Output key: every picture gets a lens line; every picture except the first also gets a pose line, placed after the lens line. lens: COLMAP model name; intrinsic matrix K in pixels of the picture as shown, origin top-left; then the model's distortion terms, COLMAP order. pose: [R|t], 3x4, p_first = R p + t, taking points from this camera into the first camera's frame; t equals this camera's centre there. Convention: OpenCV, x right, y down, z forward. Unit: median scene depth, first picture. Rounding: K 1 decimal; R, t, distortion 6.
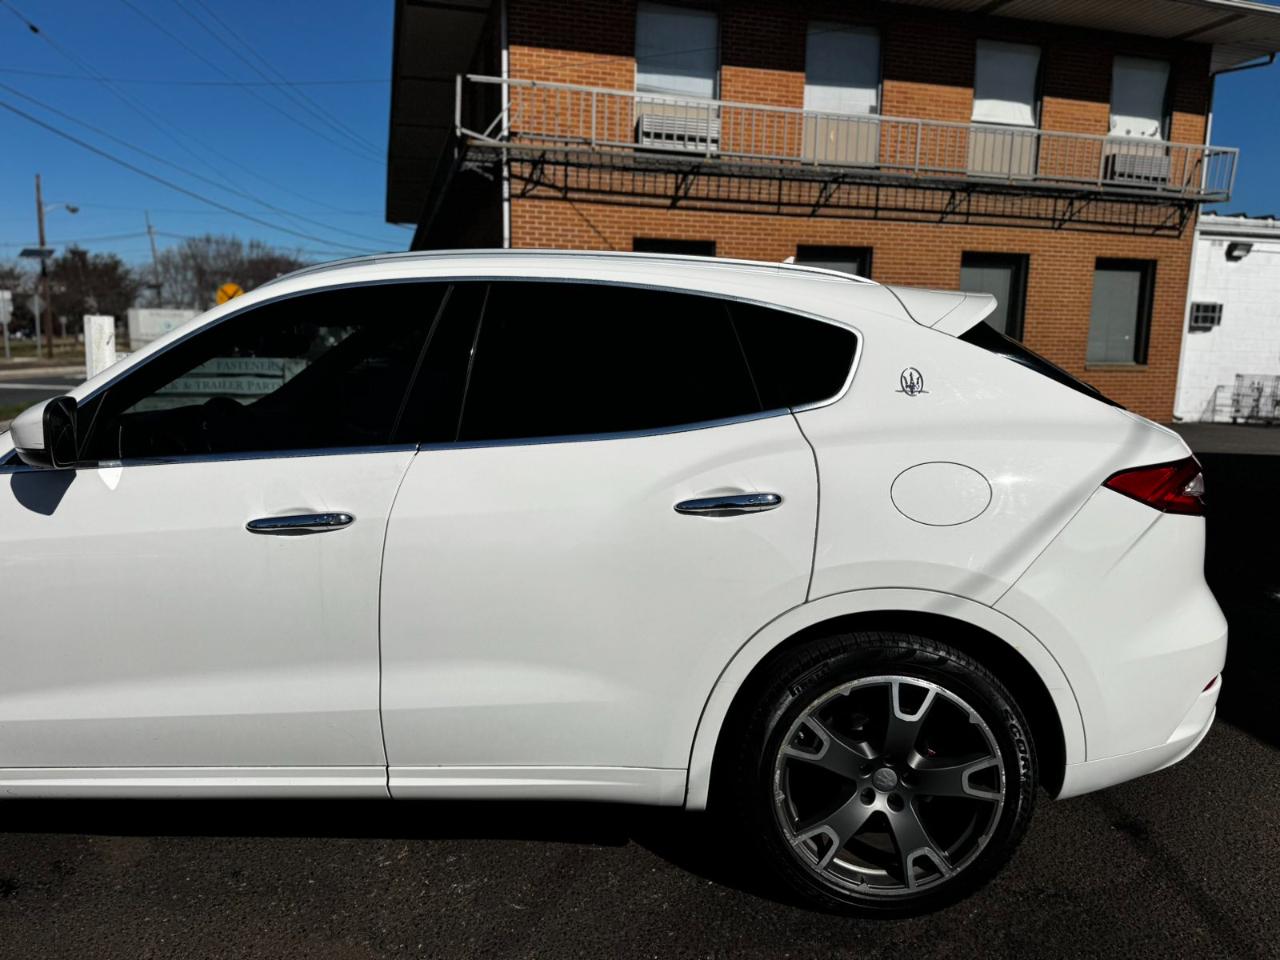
lens RADIAL K [[817.0, 0, 602.6], [0, 817.0, 478.7], [0, 0, 1]] dist [0.006072, -0.014550]
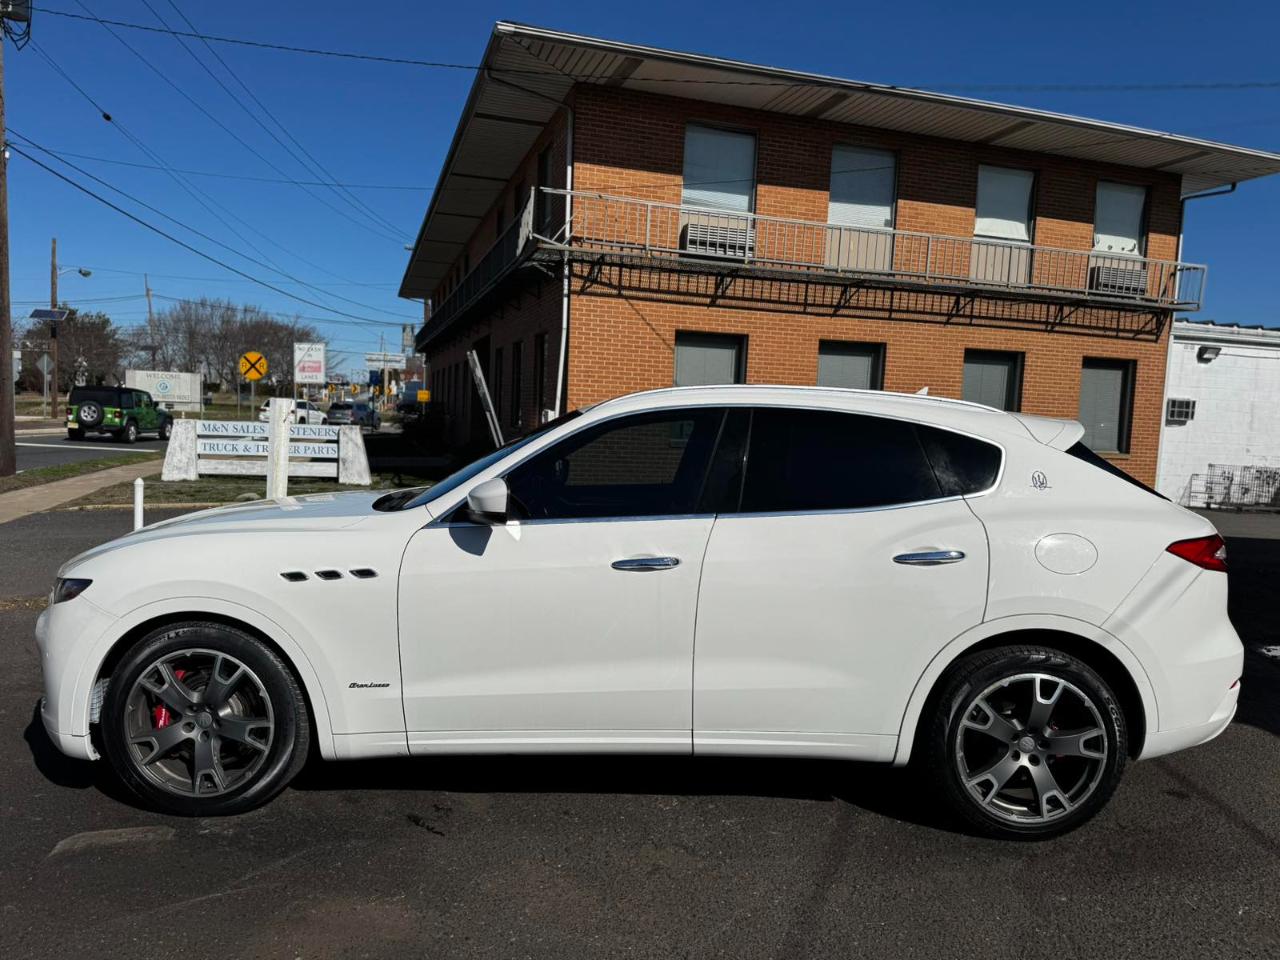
lens RADIAL K [[802.1, 0, 608.8], [0, 802.1, 496.8], [0, 0, 1]] dist [0.038033, -0.049808]
pose [[0.999390, 0.023301, 0.026029, -0.077019], [-0.021608, 0.997747, -0.063521, 0.003863], [-0.027451, 0.062919, 0.997641, -0.080071]]
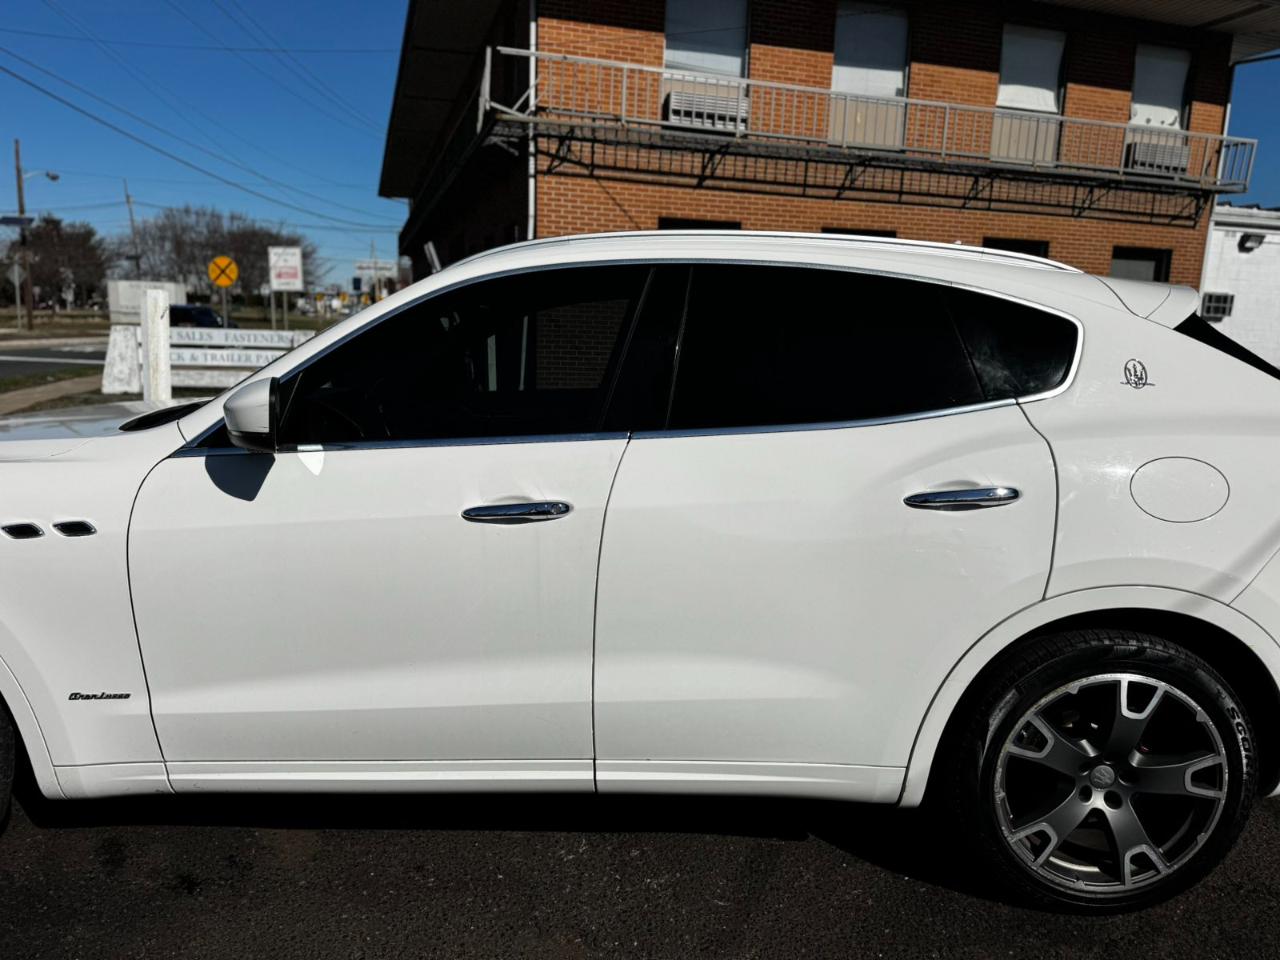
lens RADIAL K [[817.0, 0, 602.6], [0, 817.0, 478.7], [0, 0, 1]] dist [0.006072, -0.014550]
pose [[0.999683, 0.012554, 0.021843, -0.046846], [-0.013077, 0.999628, 0.023948, -0.001533], [-0.021535, -0.024226, 0.999475, 0.005328]]
